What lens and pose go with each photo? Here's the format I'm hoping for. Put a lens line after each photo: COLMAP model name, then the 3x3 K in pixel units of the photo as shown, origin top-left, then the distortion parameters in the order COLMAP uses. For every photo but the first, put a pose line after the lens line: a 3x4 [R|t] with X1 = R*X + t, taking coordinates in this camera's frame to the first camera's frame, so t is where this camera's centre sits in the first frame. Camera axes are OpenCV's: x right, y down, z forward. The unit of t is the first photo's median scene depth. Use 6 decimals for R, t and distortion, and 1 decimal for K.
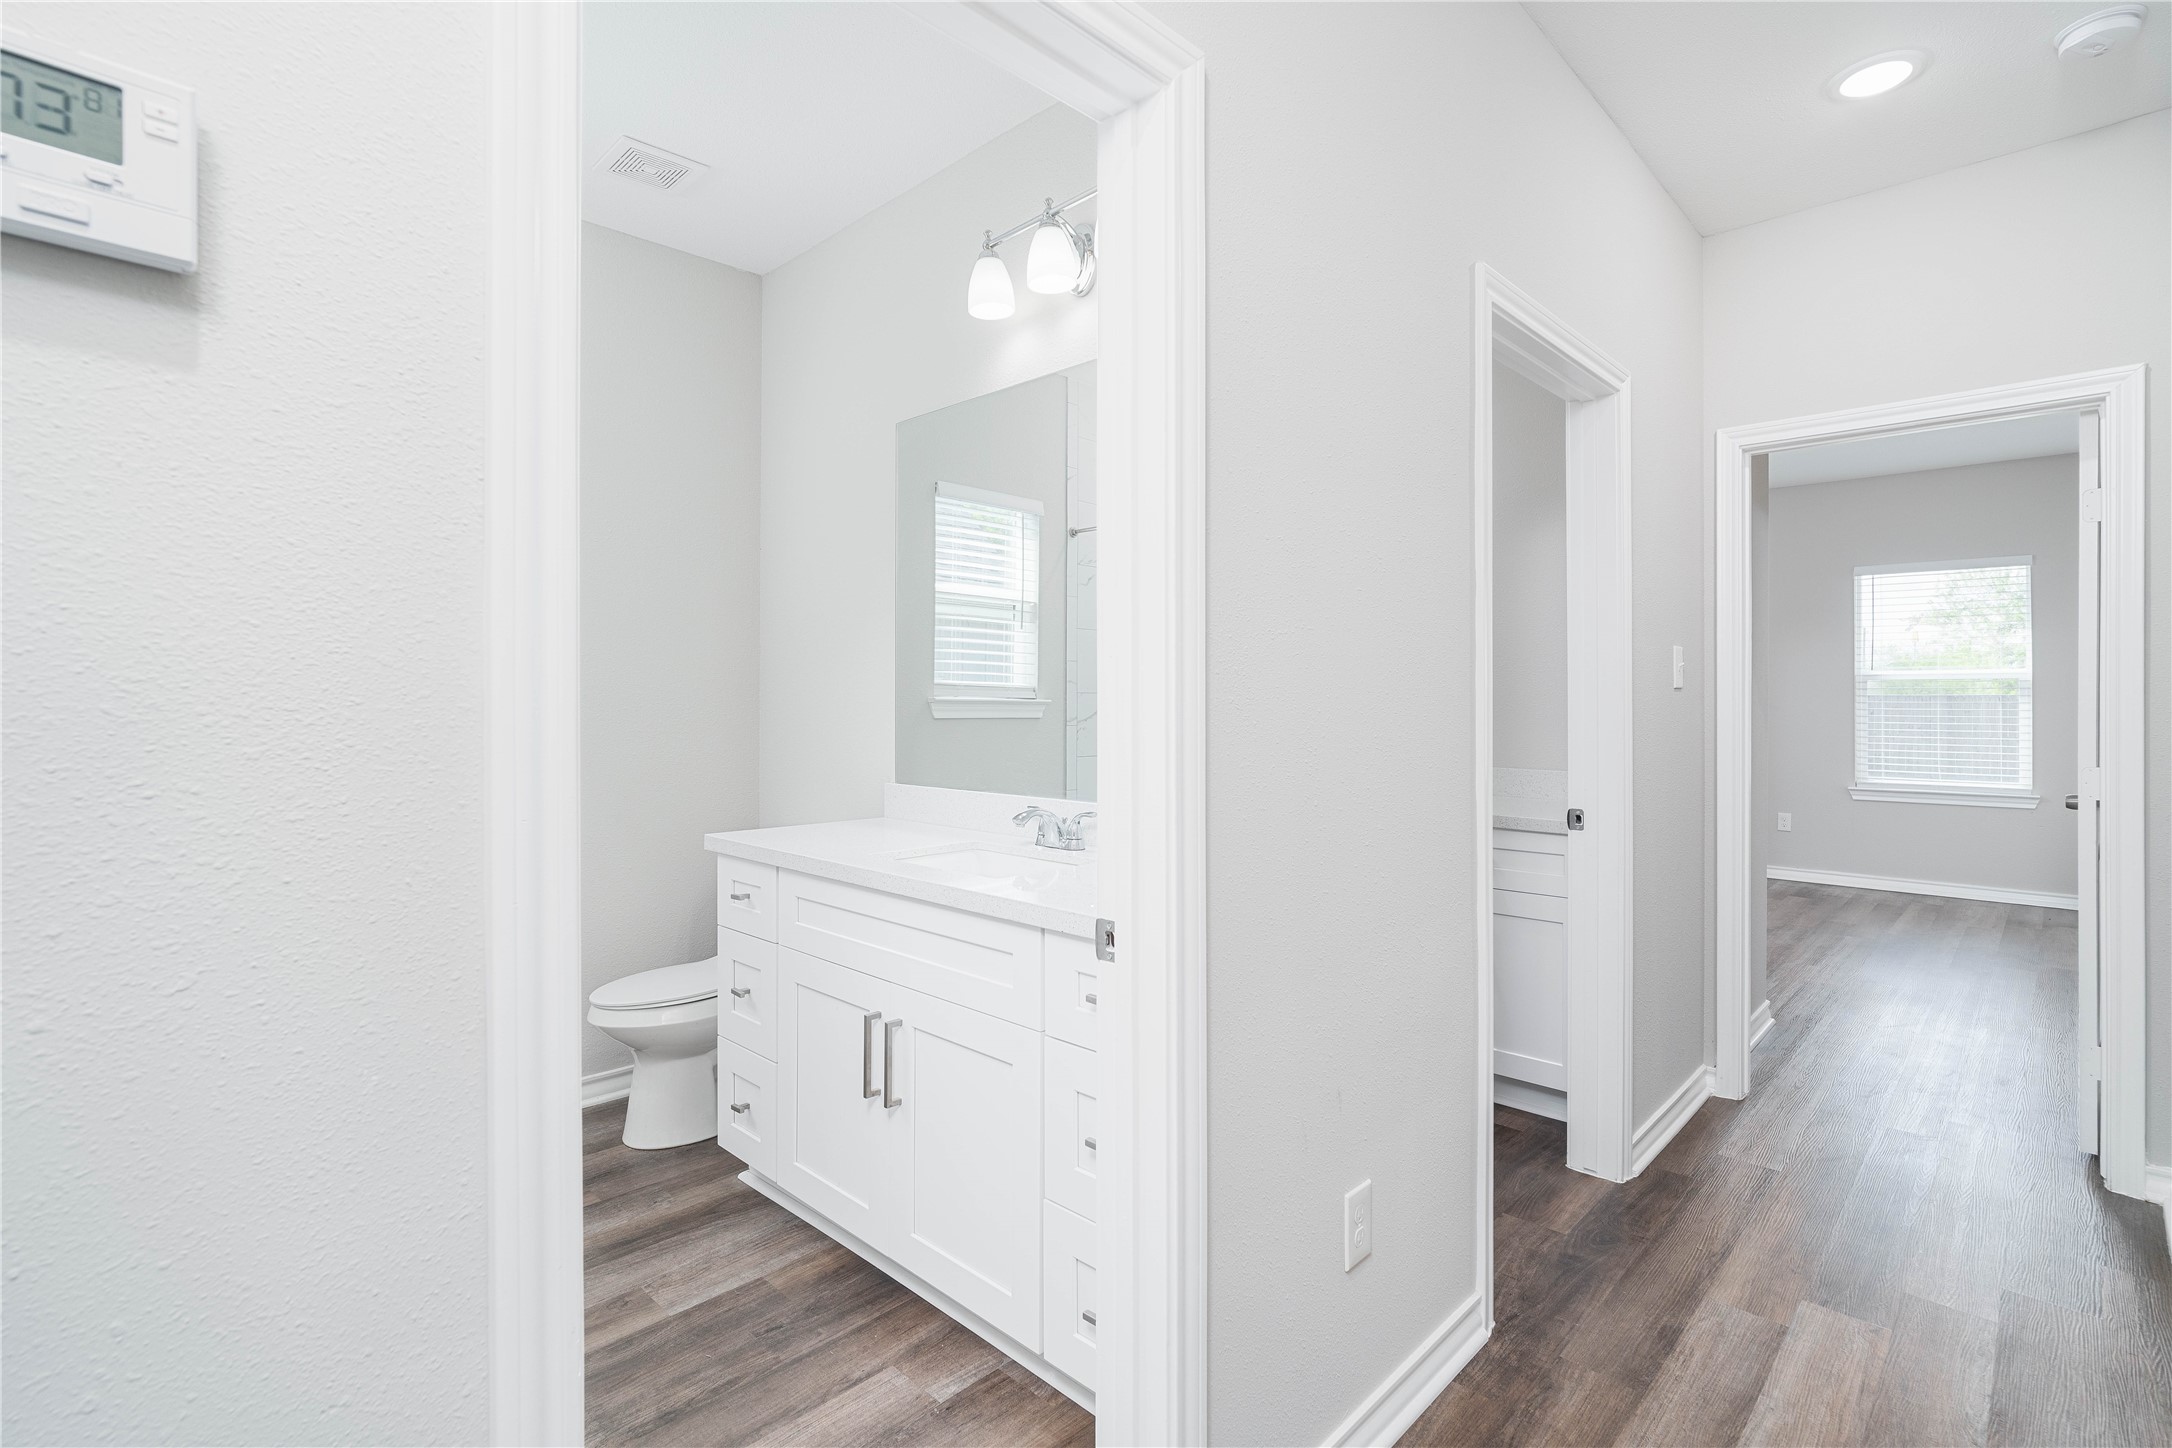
lens RADIAL K [[1018.8, 0, 1084.2], [0, 1018.8, 715.6], [0, 0, 1]] dist [-0.008600, 0.000327]
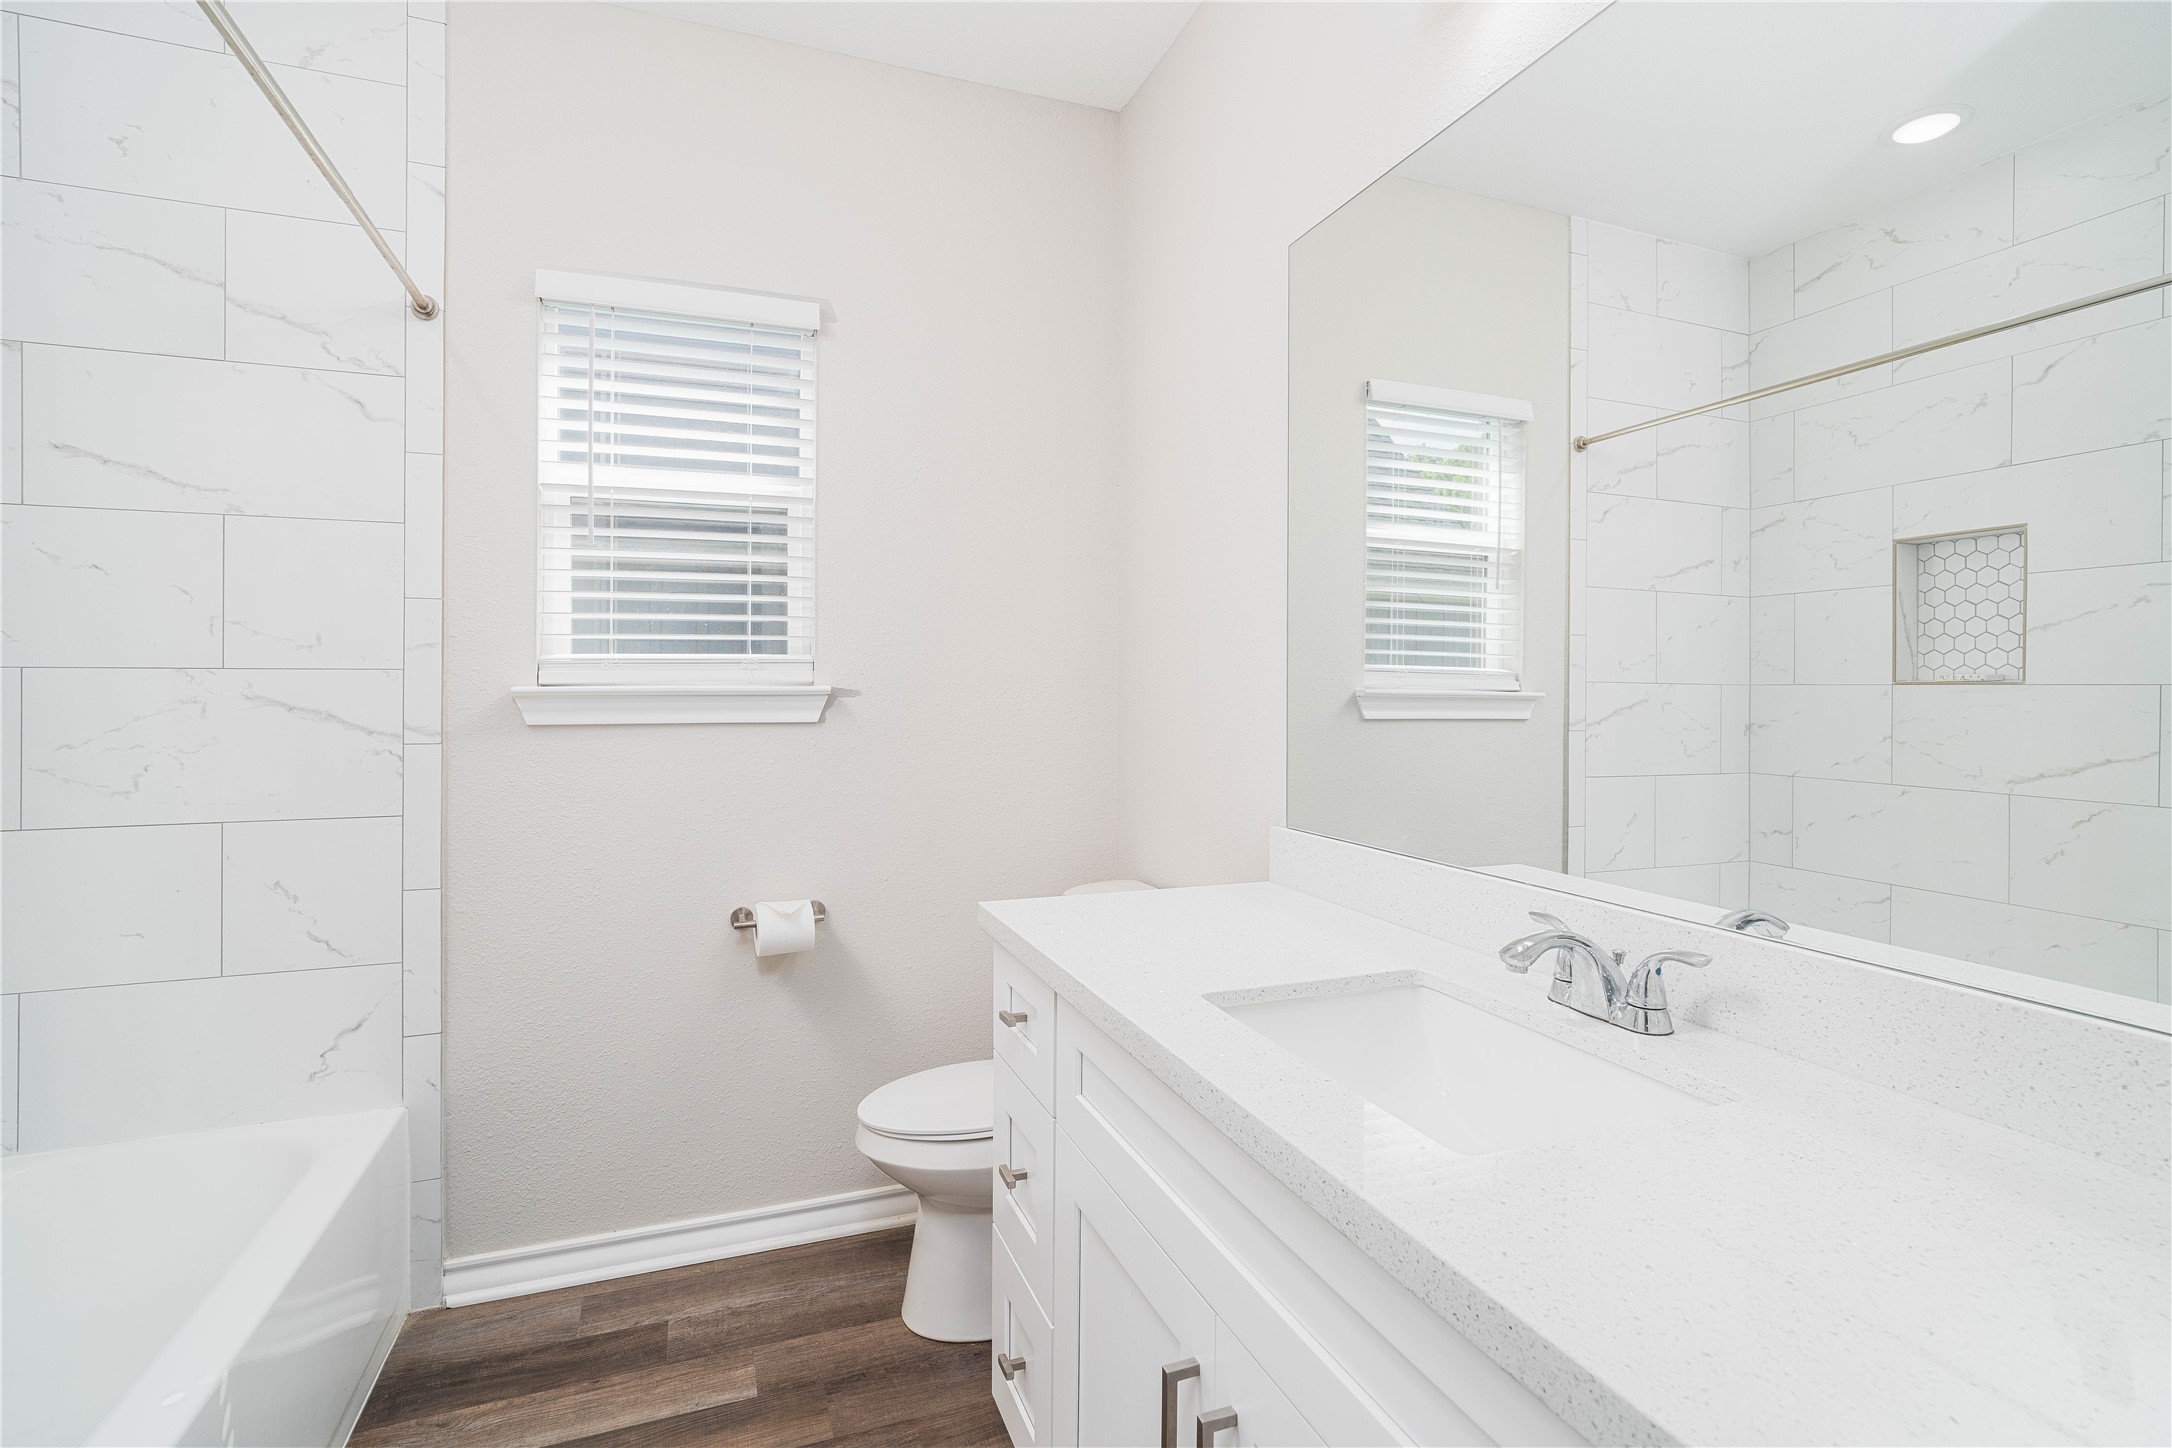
lens RADIAL K [[1018.8, 0, 1077.7], [0, 1018.8, 713.8], [0, 0, 1]] dist [-0.008600, 0.000327]
pose [[0.904235, 0.005954, -0.426995, -0.025929], [-0.002993, 0.999967, 0.007606, -0.005970], [0.427026, -0.005600, 0.904222, 0.275688]]
